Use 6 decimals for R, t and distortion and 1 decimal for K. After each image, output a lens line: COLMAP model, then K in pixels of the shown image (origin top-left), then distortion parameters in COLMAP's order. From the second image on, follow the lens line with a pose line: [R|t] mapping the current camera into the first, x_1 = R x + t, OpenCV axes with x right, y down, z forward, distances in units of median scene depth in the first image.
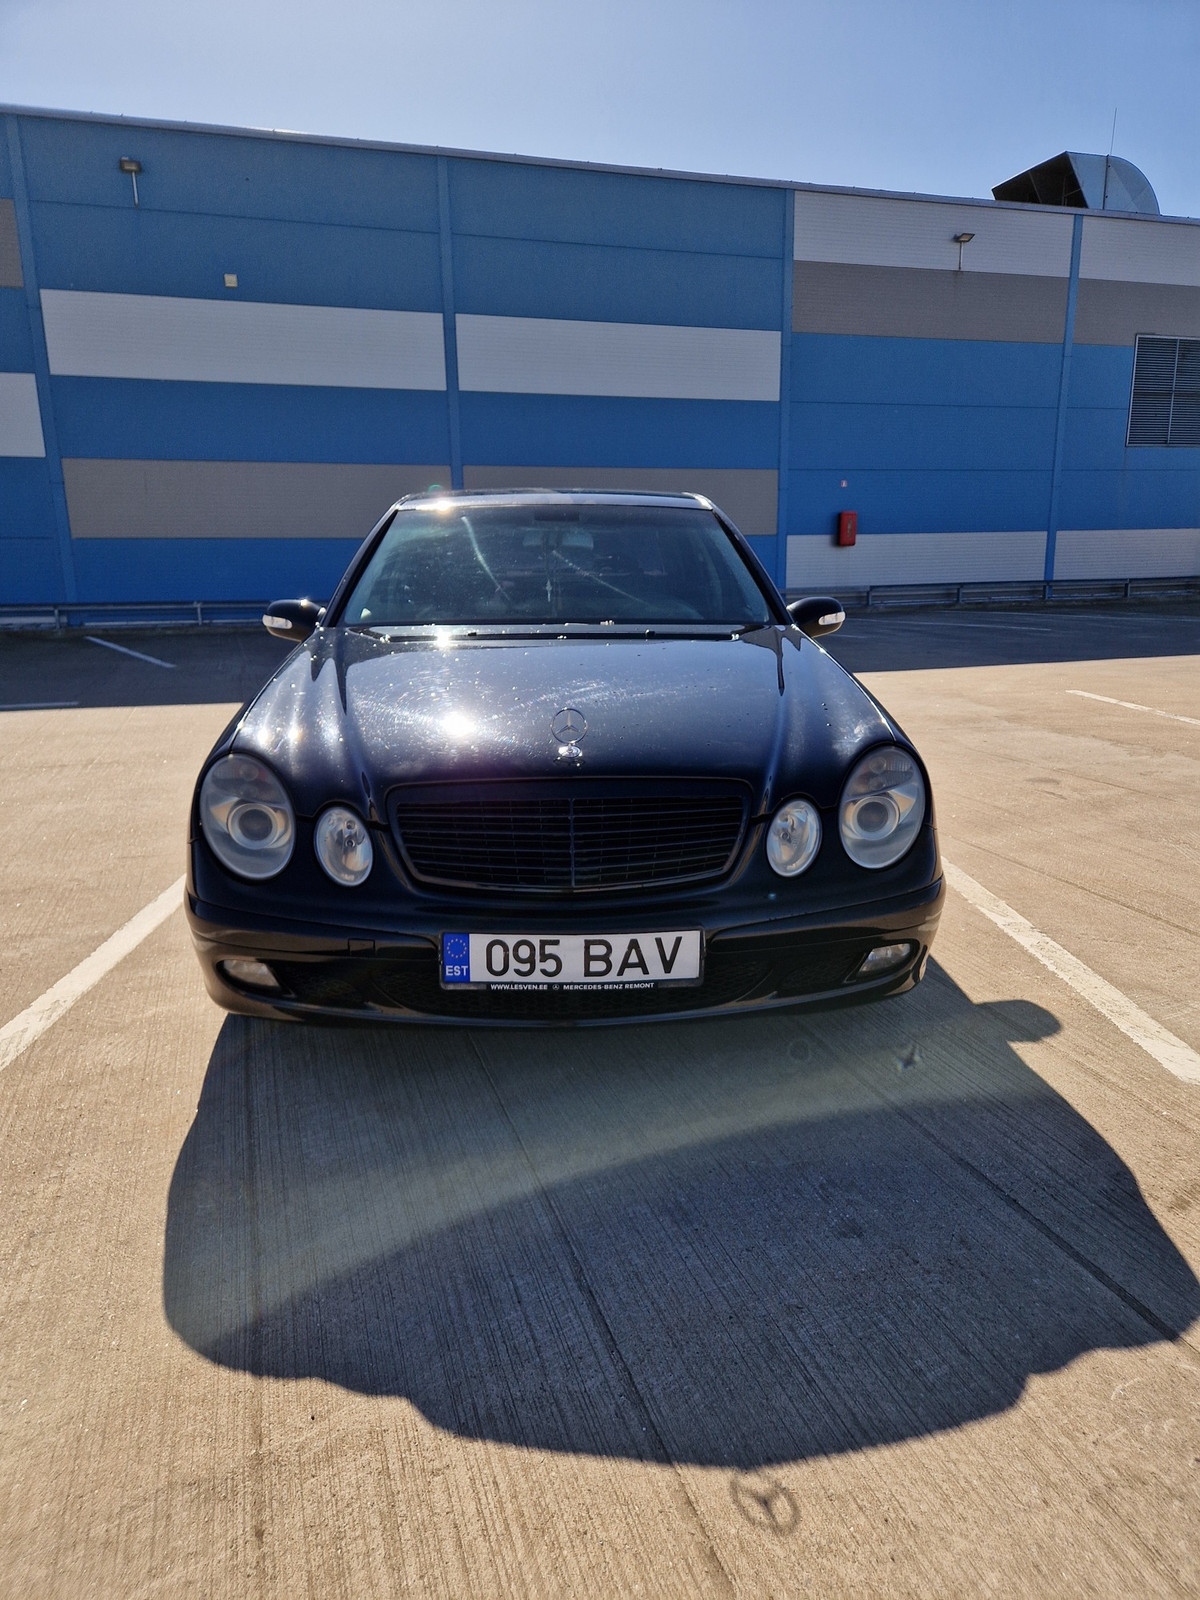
lens RADIAL K [[1083.2, 0, 600.8], [0, 1083.2, 821.7], [0, 0, 1]] dist [0.041491, -0.047815]
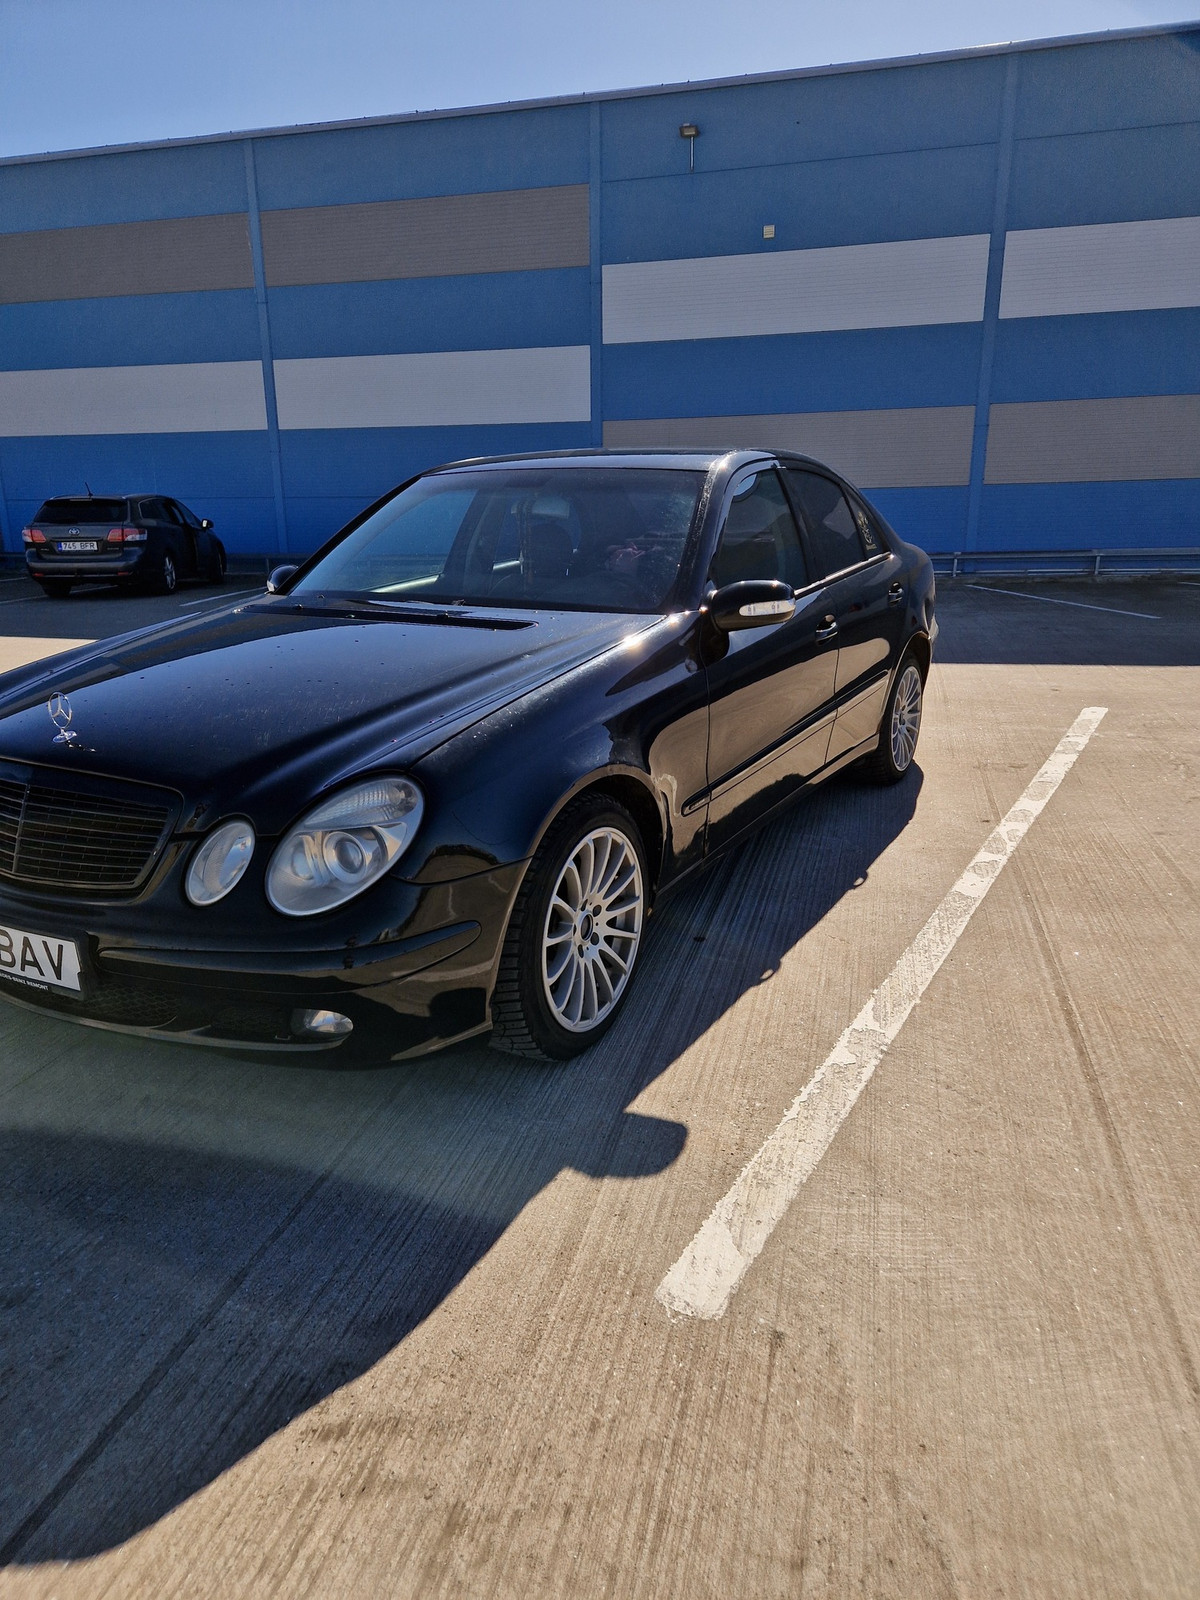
lens RADIAL K [[1097.4, 0, 600.0], [0, 1097.4, 800.0], [0, 0, 1]] dist [0.042475, -0.002871]
pose [[0.834708, 0.136855, -0.533416, 0.668814], [-0.123757, 0.990469, 0.060459, -0.094983], [0.536606, 0.015548, 0.843690, 0.292188]]
